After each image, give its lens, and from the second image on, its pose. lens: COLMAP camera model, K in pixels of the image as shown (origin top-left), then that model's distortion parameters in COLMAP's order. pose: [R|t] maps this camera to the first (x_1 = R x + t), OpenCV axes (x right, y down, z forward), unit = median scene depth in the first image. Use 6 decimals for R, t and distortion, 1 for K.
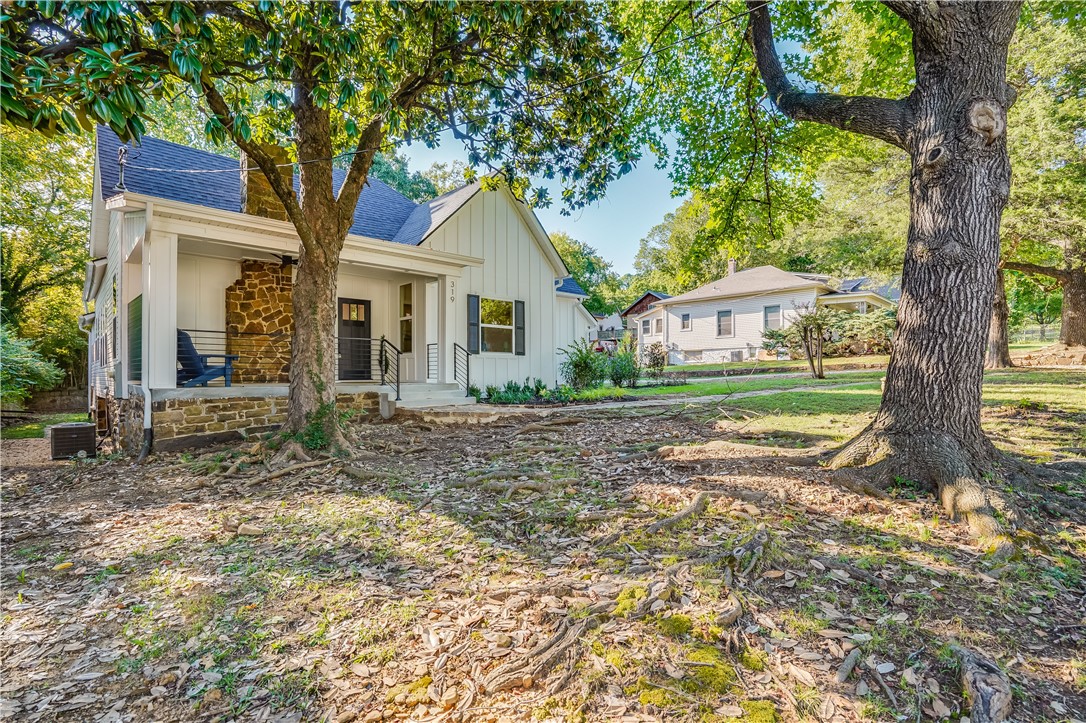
lens RADIAL K [[500.3, 0, 501.5], [0, 500.3, 367.8], [0, 0, 1]] dist [-0.000497, -0.000011]
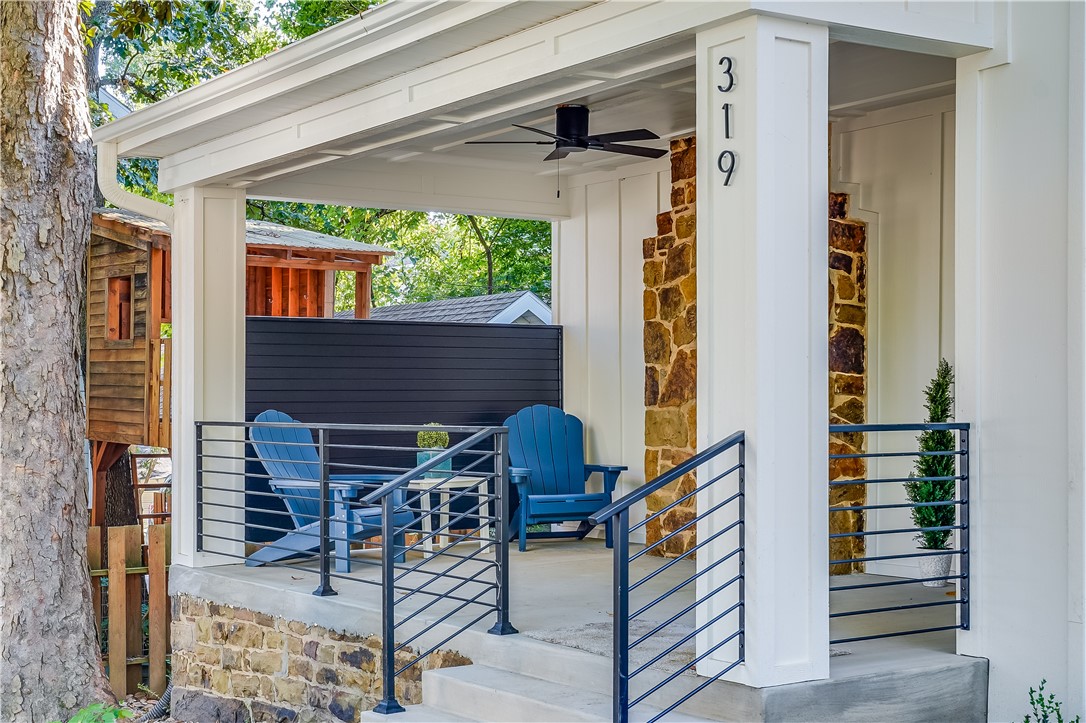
lens RADIAL K [[1577.3, 0, 543.0], [0, 1577.3, 361.5], [0, 0, 1]] dist [0.000868, 0.007095]
pose [[-0.108563, -0.024760, -0.993781, 0.422217], [0.019133, 0.999453, -0.026992, -0.060944], [0.993905, -0.021945, -0.108030, 1.003725]]
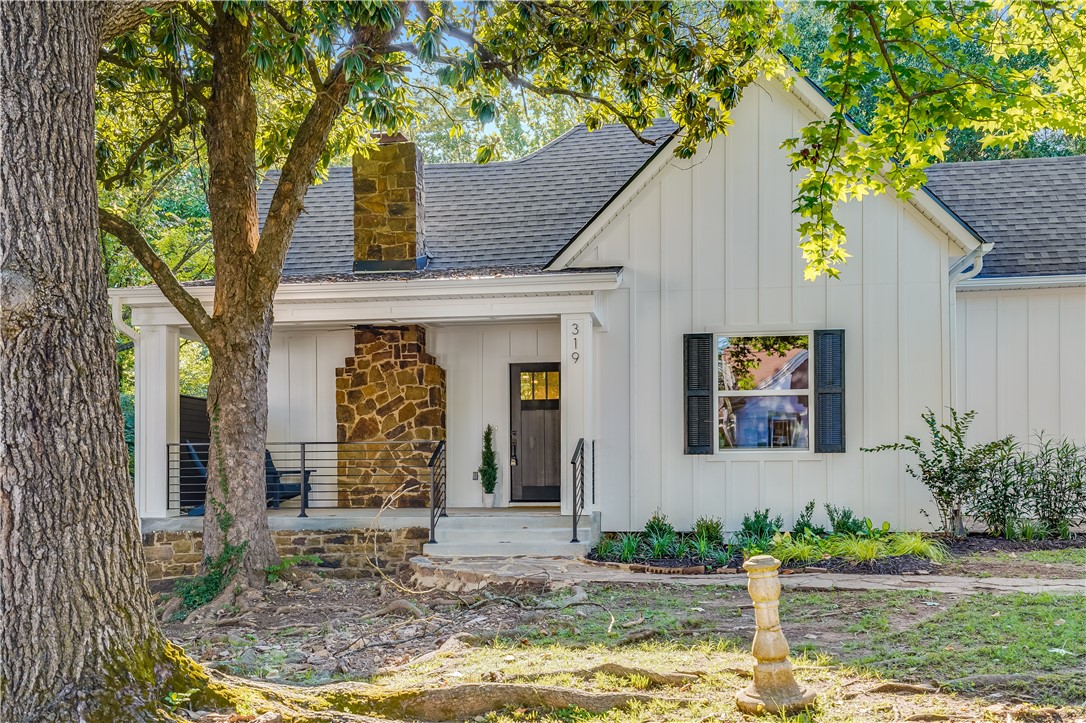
lens RADIAL K [[1041.8, 0, 539.0], [0, 1041.8, 460.2], [0, 0, 1]] dist [0.075914, 0.001167]
pose [[0.659102, -0.014174, -0.751920, 0.715774], [0.017789, 0.999836, -0.003254, -0.024738], [0.751843, -0.011231, 0.659247, 0.239283]]
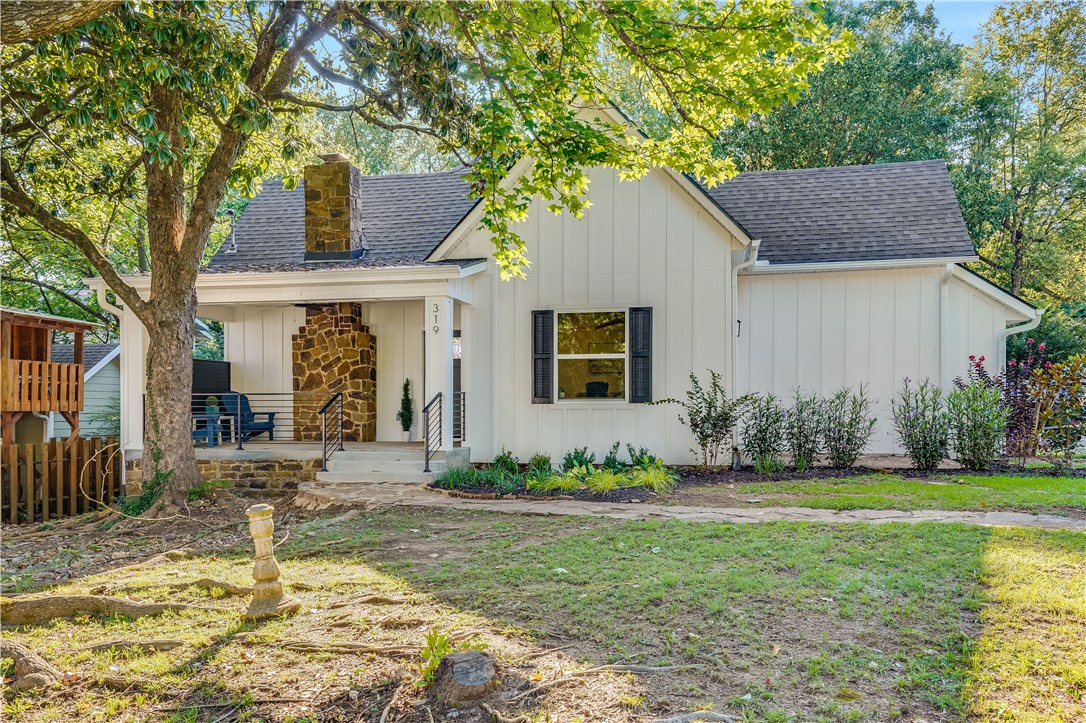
lens RADIAL K [[819.2, 0, 531.1], [0, 819.2, 411.8], [0, 0, 1]] dist [0.066072, 0.003113]
pose [[0.601410, 0.005482, -0.798922, 0.898340], [0.013960, 0.999752, 0.017369, -0.041430], [0.798819, -0.021599, 0.601184, 0.421508]]
